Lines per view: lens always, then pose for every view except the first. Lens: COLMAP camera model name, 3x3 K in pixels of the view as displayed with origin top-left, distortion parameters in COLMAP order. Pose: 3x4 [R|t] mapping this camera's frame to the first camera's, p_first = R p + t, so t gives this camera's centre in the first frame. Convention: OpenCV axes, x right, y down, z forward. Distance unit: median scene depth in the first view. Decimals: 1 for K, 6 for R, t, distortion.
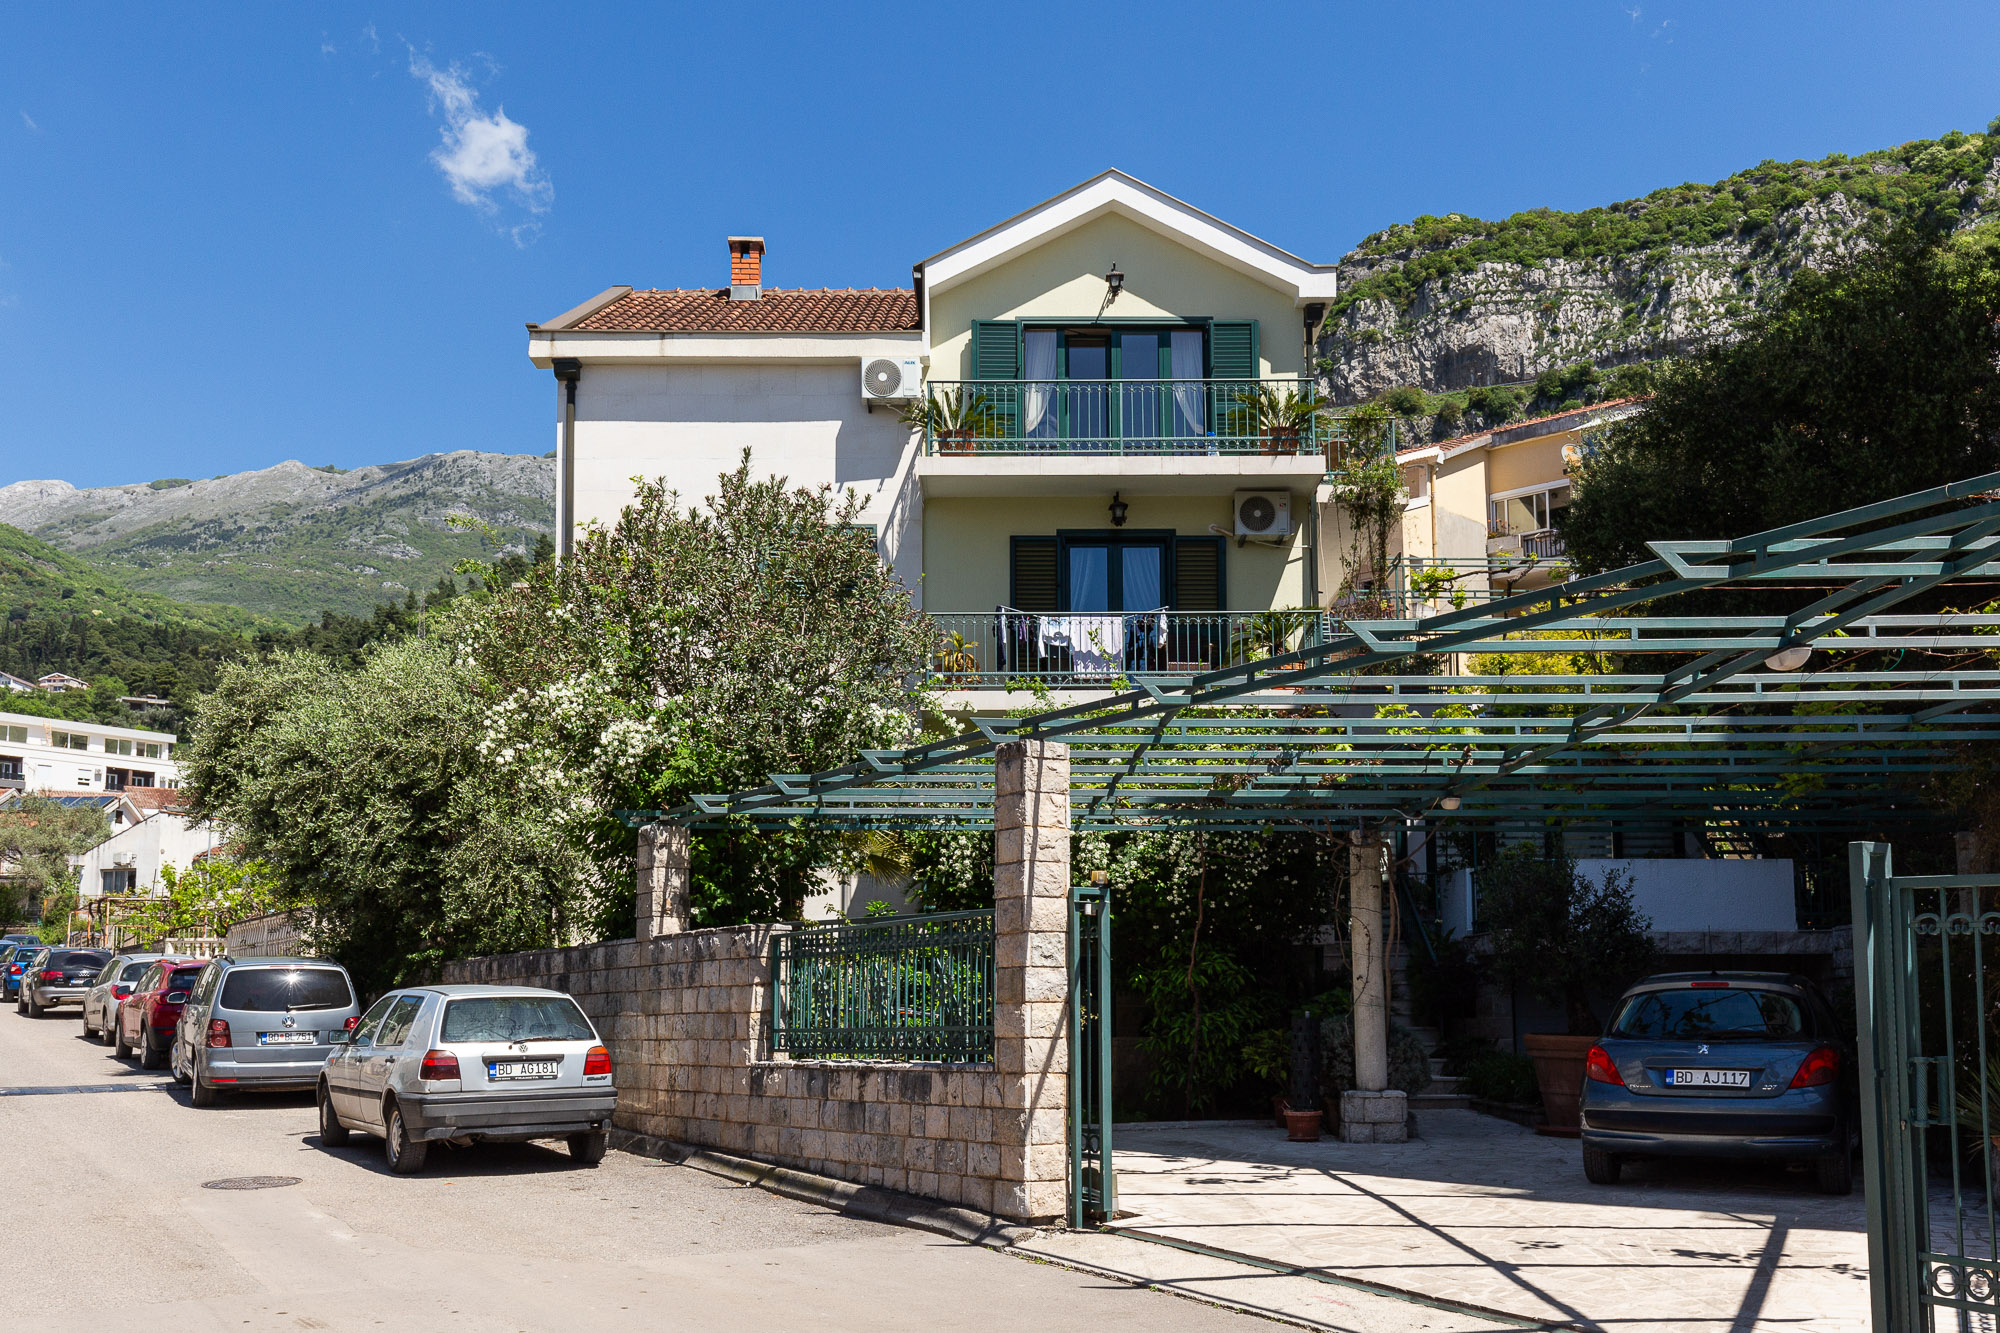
lens RADIAL K [[2007.8, 0, 994.8], [0, 2007.8, 852.7], [0, 0, 1]] dist [0.008183, -0.000081]
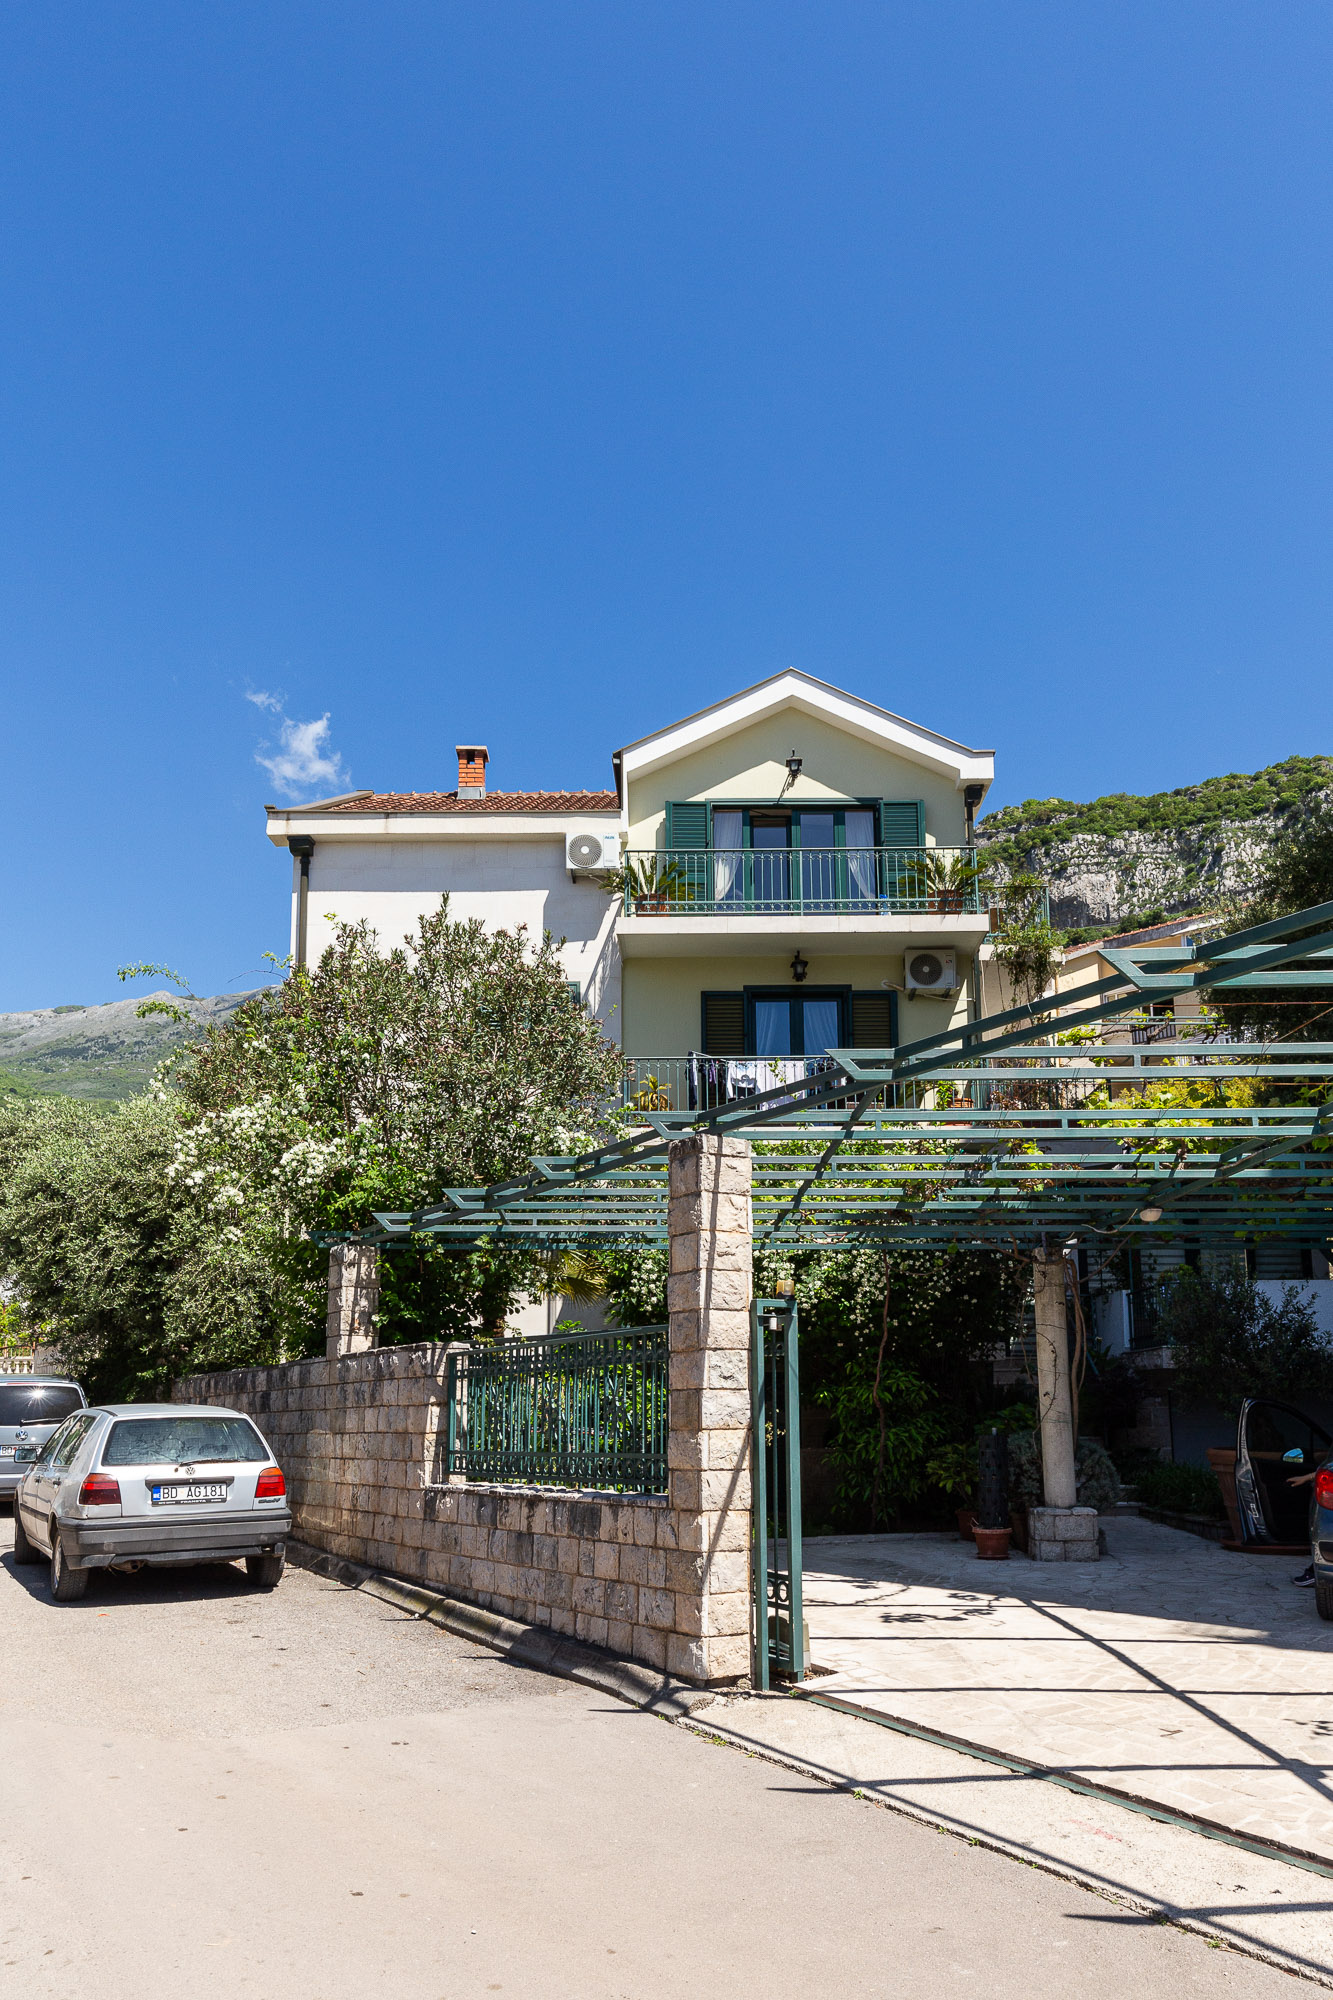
lens RADIAL K [[1487.8, 0, 610.4], [0, 1487.8, 1243.7], [0, 0, 1]] dist [-0.004387, -0.001721]
pose [[0.997923, -0.007055, -0.064034, 0.012037], [0.004995, 0.999467, -0.032259, 0.009693], [0.064228, 0.031872, 0.997426, 0.239051]]
